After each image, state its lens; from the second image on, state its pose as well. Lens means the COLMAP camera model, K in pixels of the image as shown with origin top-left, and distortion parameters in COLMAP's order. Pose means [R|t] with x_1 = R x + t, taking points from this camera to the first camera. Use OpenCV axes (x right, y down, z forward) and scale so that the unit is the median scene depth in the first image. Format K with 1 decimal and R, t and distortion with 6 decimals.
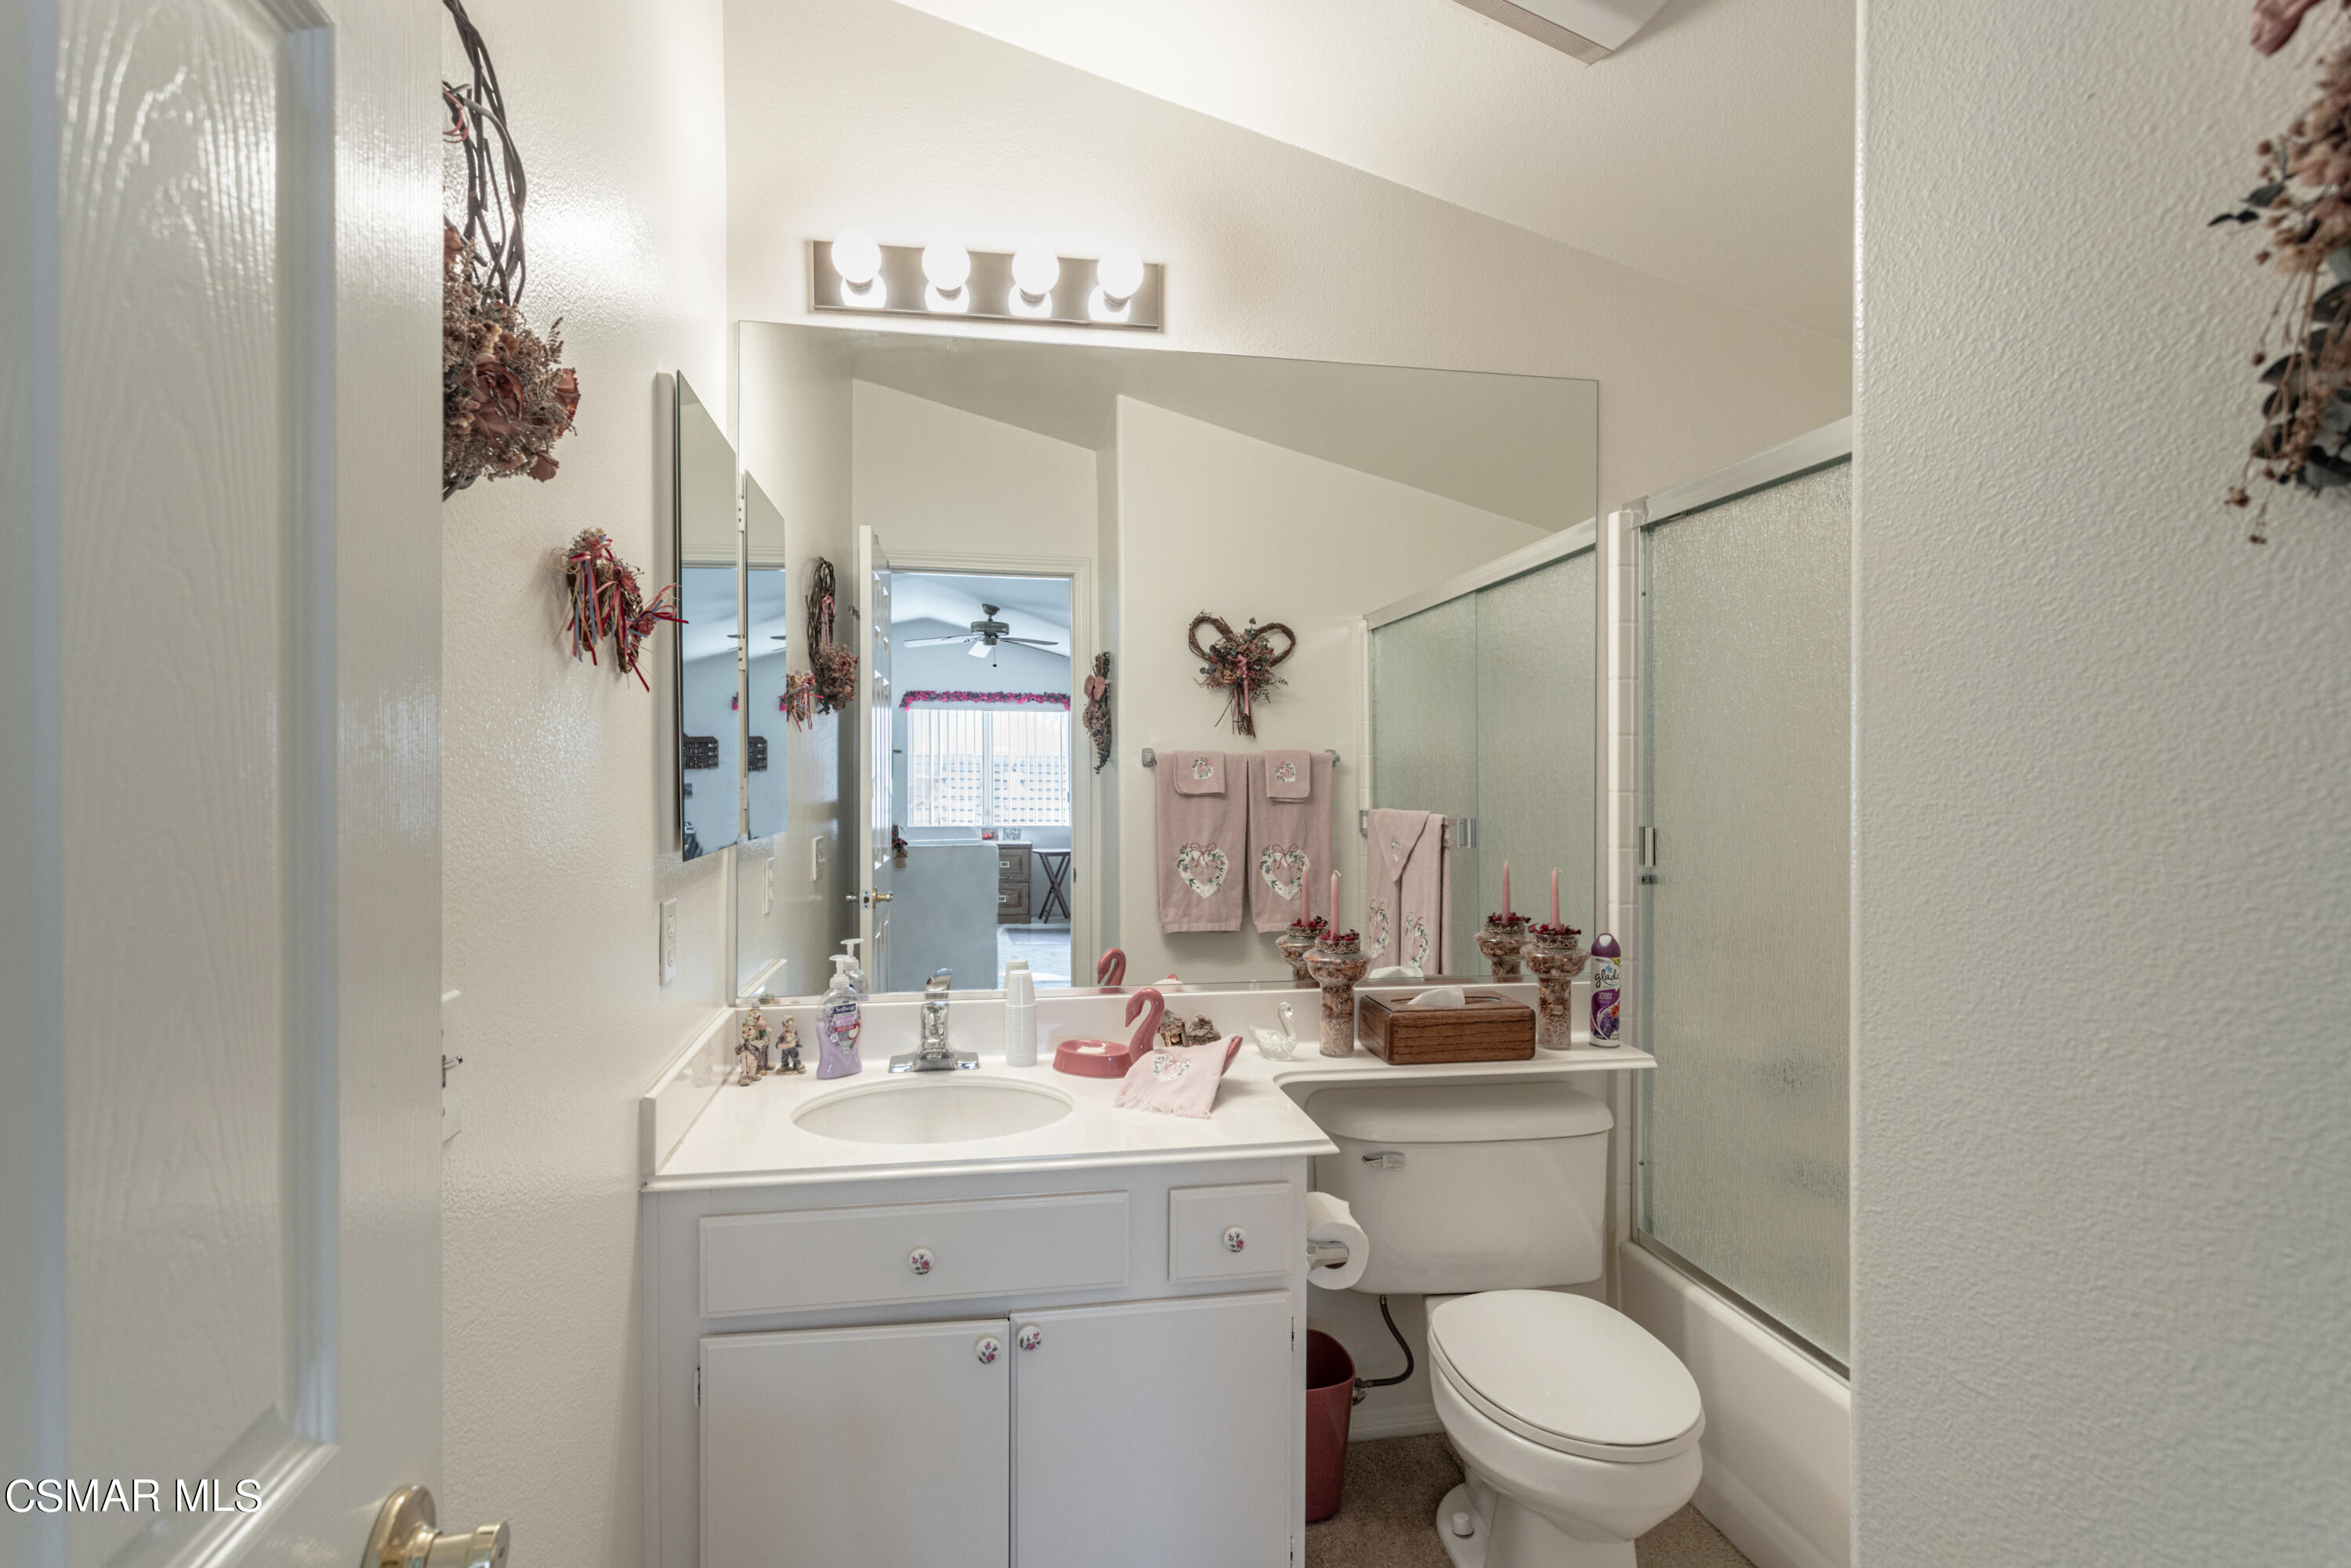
lens RADIAL K [[1143.8, 0, 1171.7], [0, 1143.8, 781.4], [0, 0, 1]] dist [-0.002156, 0.000081]
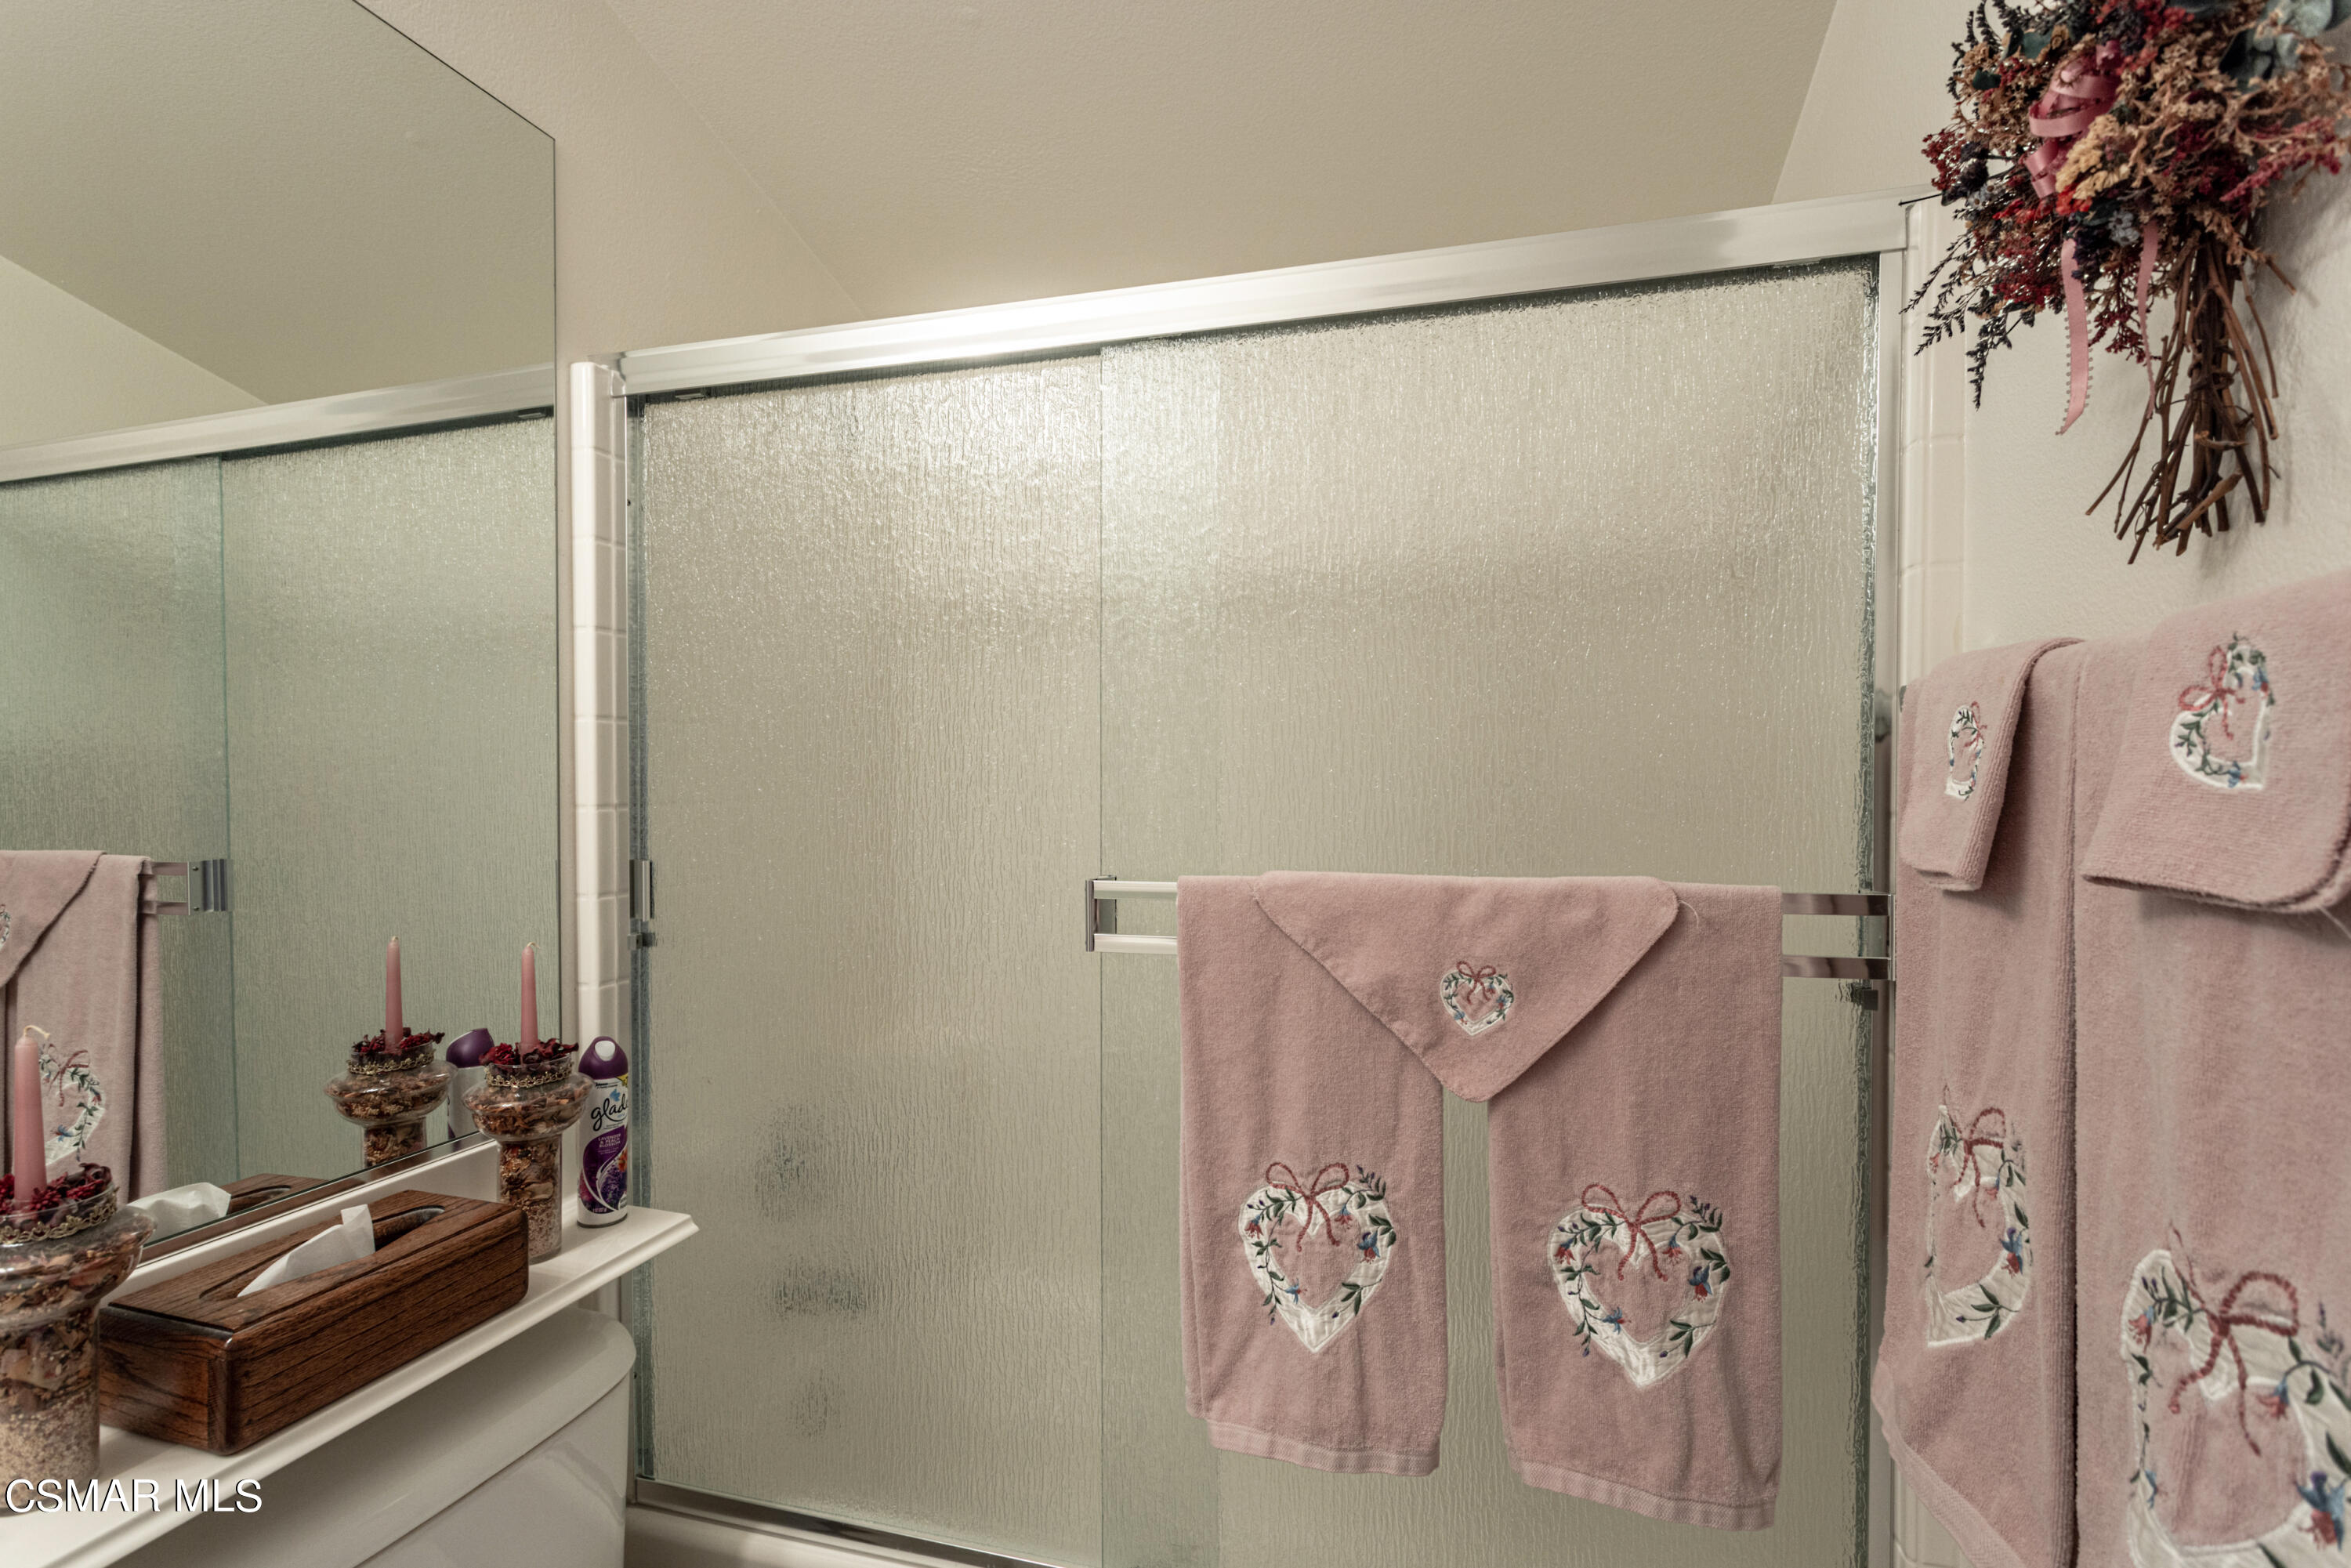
lens RADIAL K [[1143.8, 0, 1169.3], [0, 1143.8, 779.2], [0, 0, 1]] dist [-0.002156, 0.000081]
pose [[0.459995, -0.009431, 0.887872, -0.025024], [0.010493, 0.999932, 0.005185, -0.006650], [-0.887860, 0.006932, 0.460062, 0.444521]]
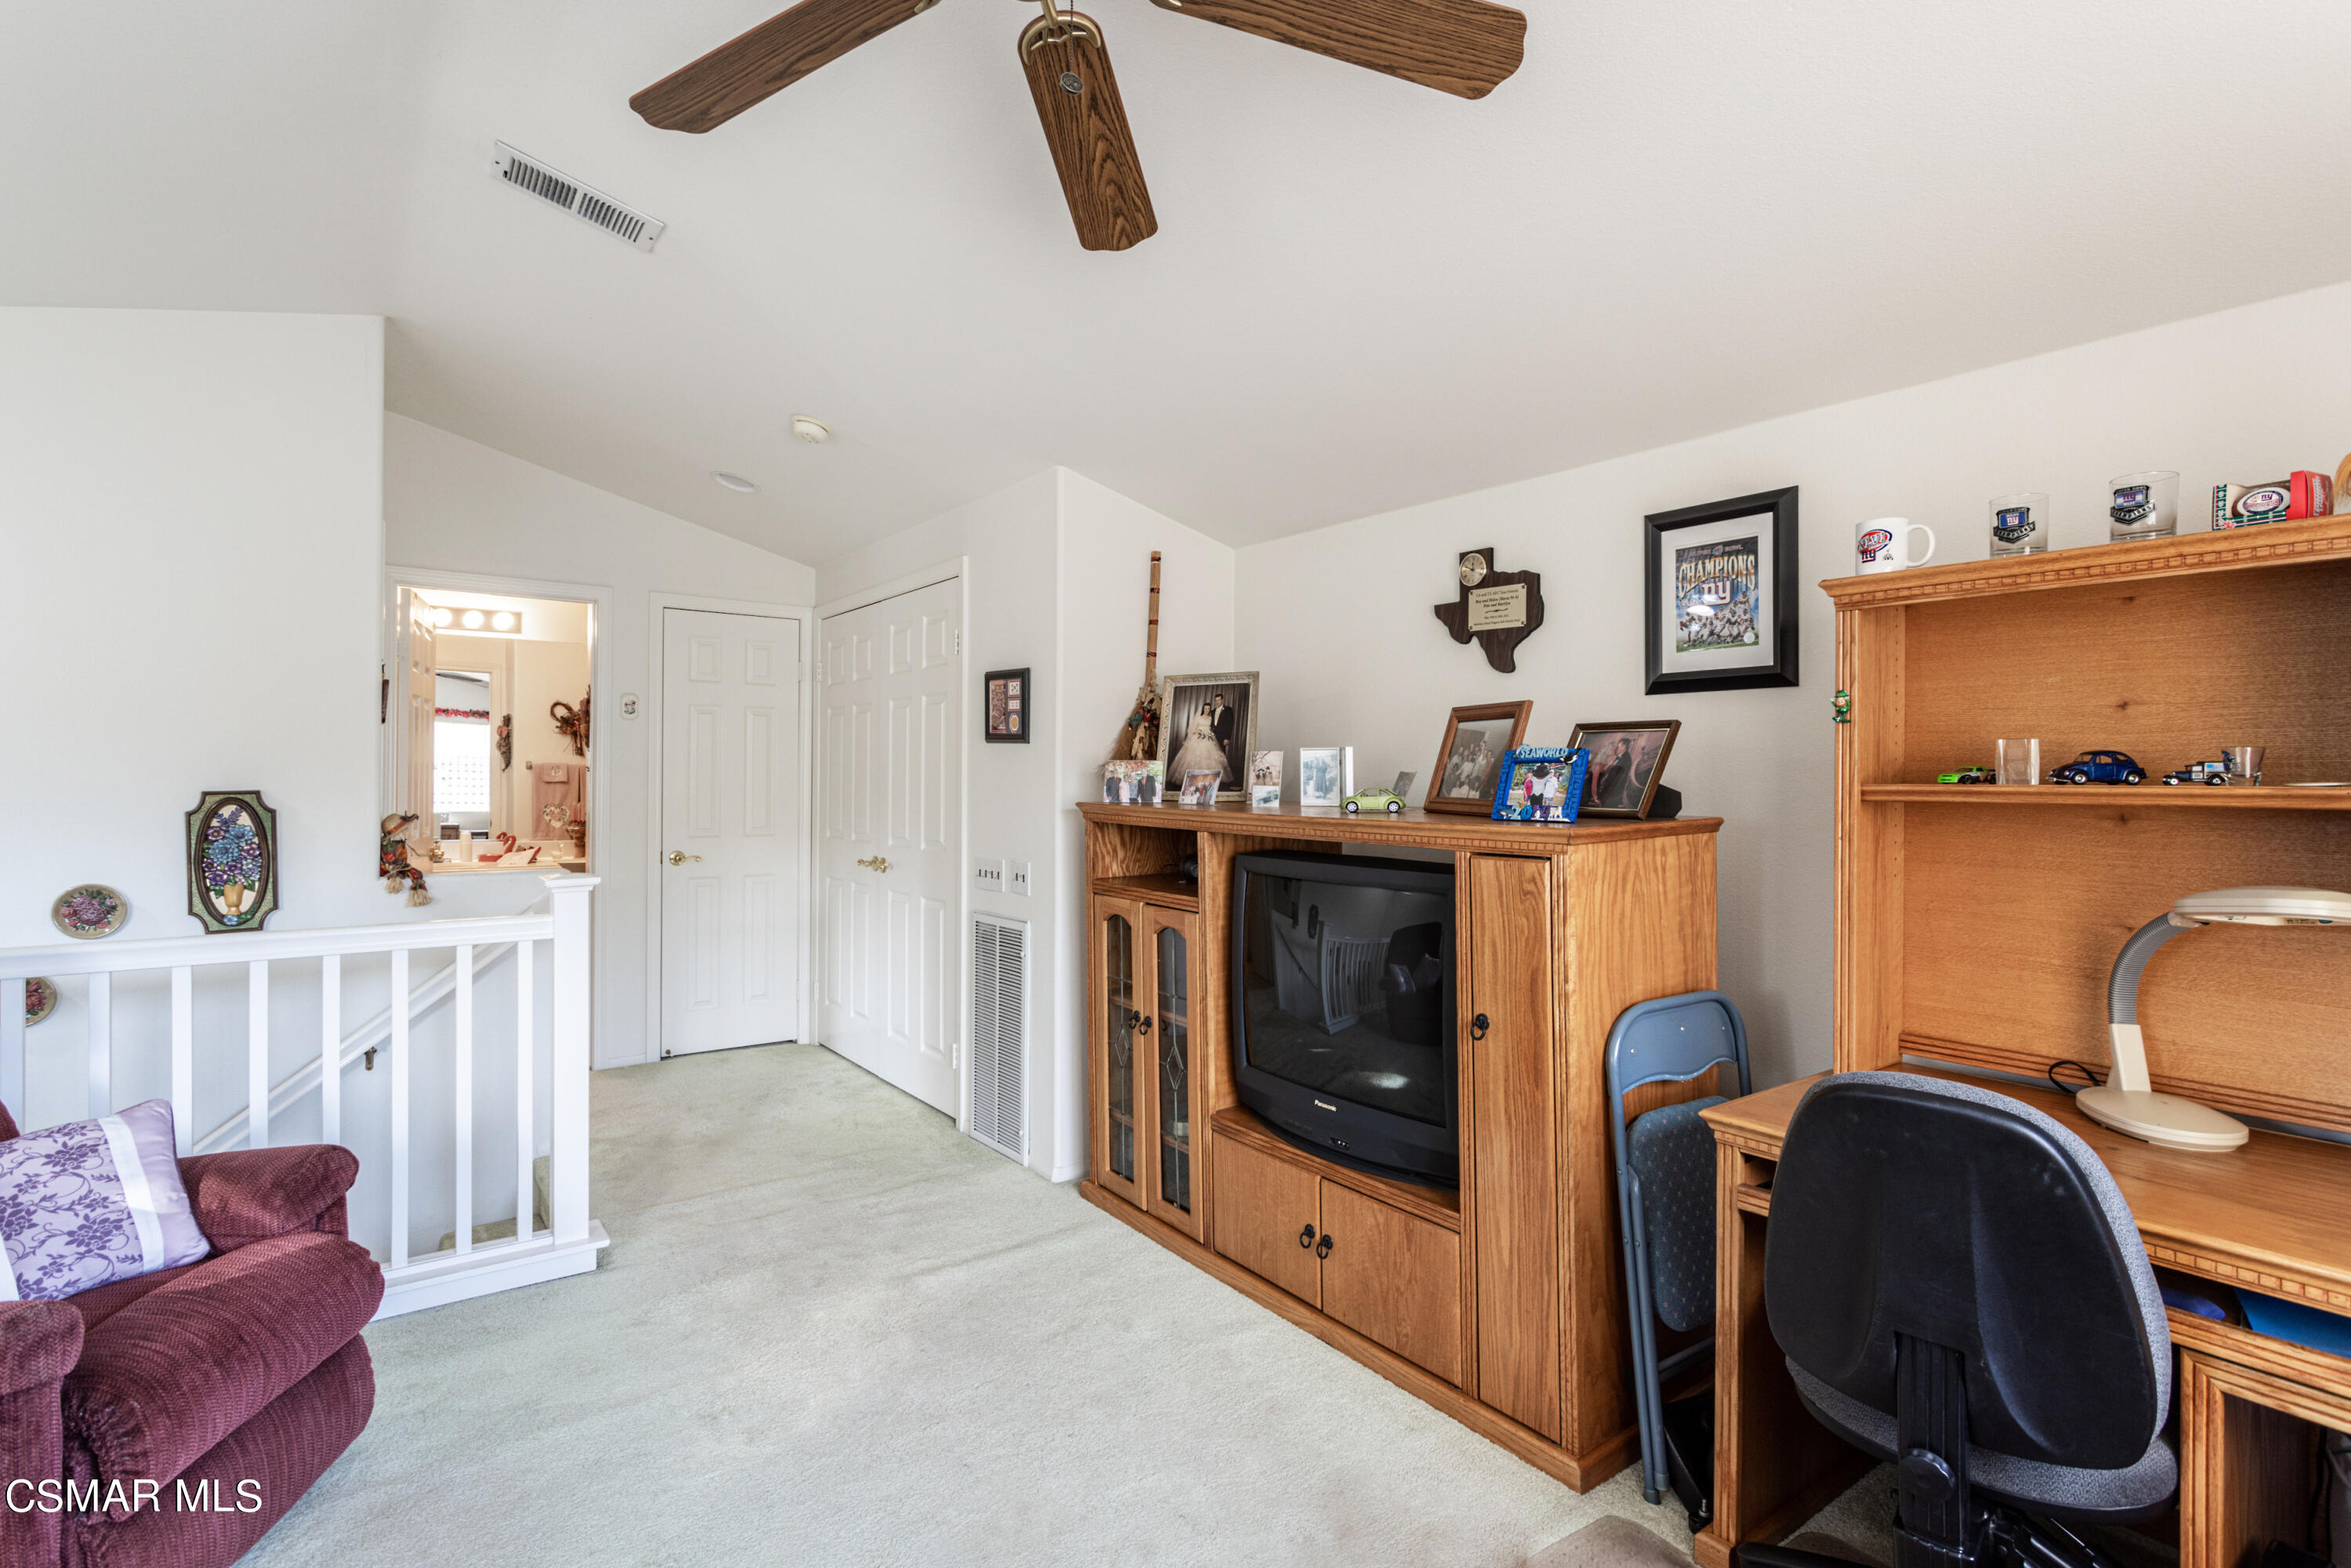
lens RADIAL K [[1143.8, 0, 1174.0], [0, 1143.8, 781.5], [0, 0, 1]] dist [-0.002156, 0.000081]
pose [[0.902220, 0.003827, 0.431259, 0.142121], [-0.003480, 0.999993, -0.001594, 0.009022], [-0.431262, -0.000063, 0.902227, -1.440721]]
